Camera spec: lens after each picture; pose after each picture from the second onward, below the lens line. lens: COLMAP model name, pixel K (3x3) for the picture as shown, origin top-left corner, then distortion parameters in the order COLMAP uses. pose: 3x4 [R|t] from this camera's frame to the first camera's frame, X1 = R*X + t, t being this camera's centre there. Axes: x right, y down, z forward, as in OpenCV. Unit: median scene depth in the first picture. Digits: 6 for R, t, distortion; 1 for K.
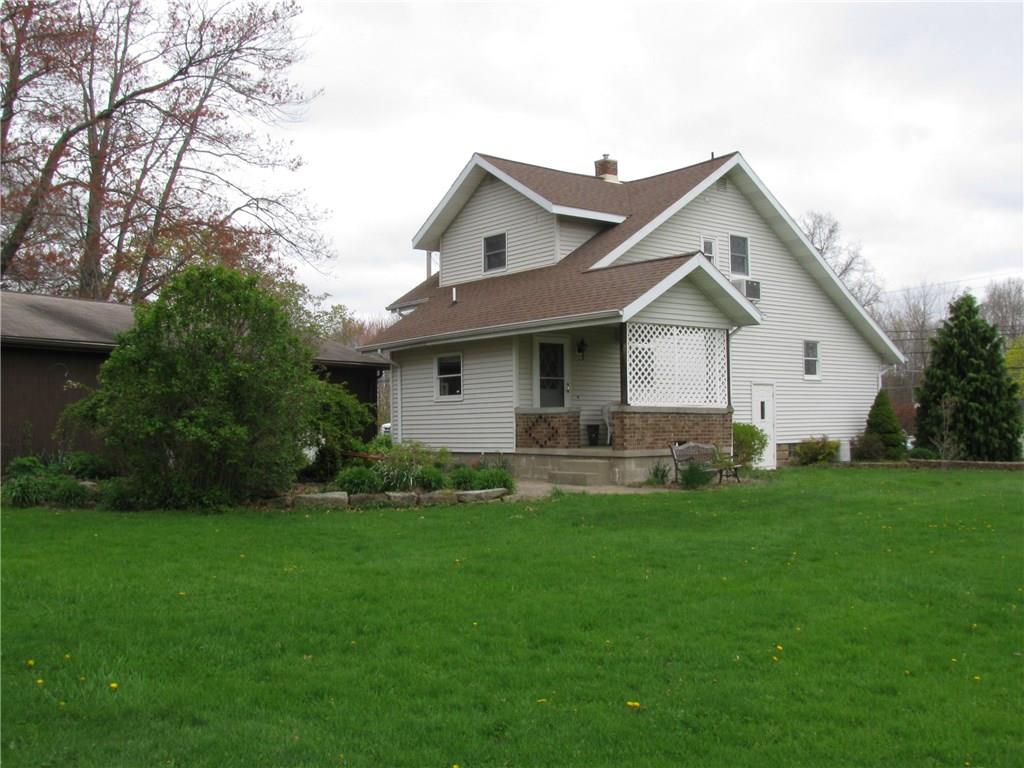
lens RADIAL K [[1054.6, 0, 512.0], [0, 1054.6, 384.0], [0, 0, 1]] dist [-0.233907, 0.282082]
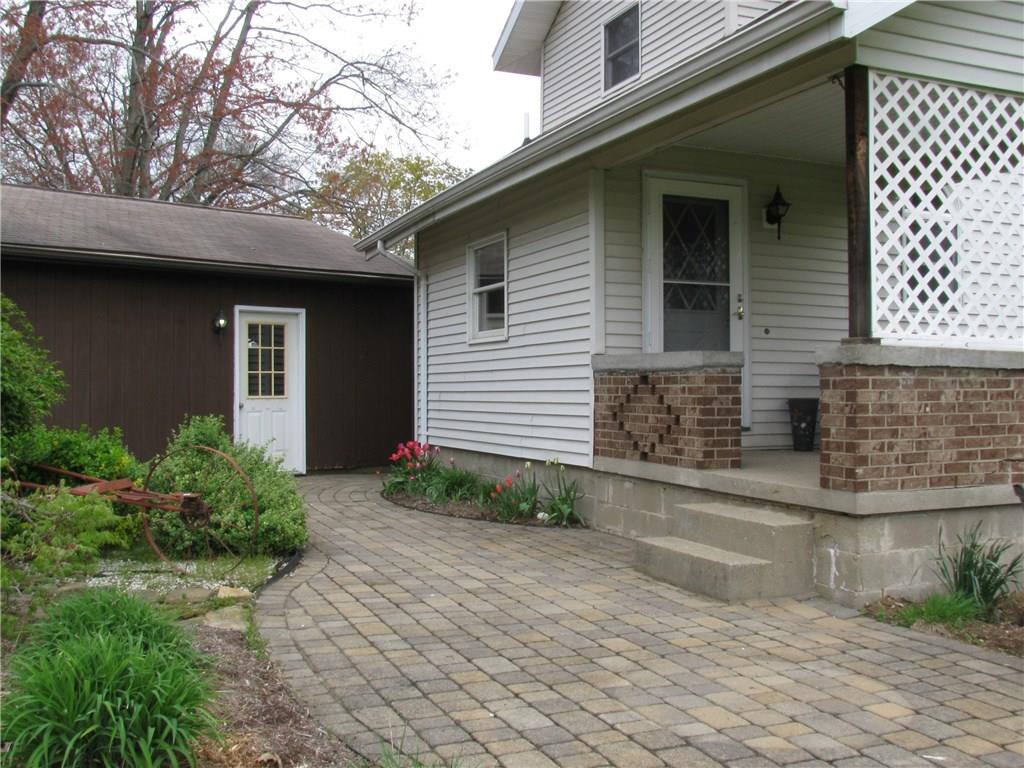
lens RADIAL K [[1054.6, 0, 512.0], [0, 1054.6, 384.0], [0, 0, 1]] dist [-0.233907, 0.282082]
pose [[0.963072, 0.013228, -0.268919, 0.084138], [-0.003377, 0.999307, 0.037062, 0.020015], [0.269223, -0.034785, 0.962450, 0.642166]]
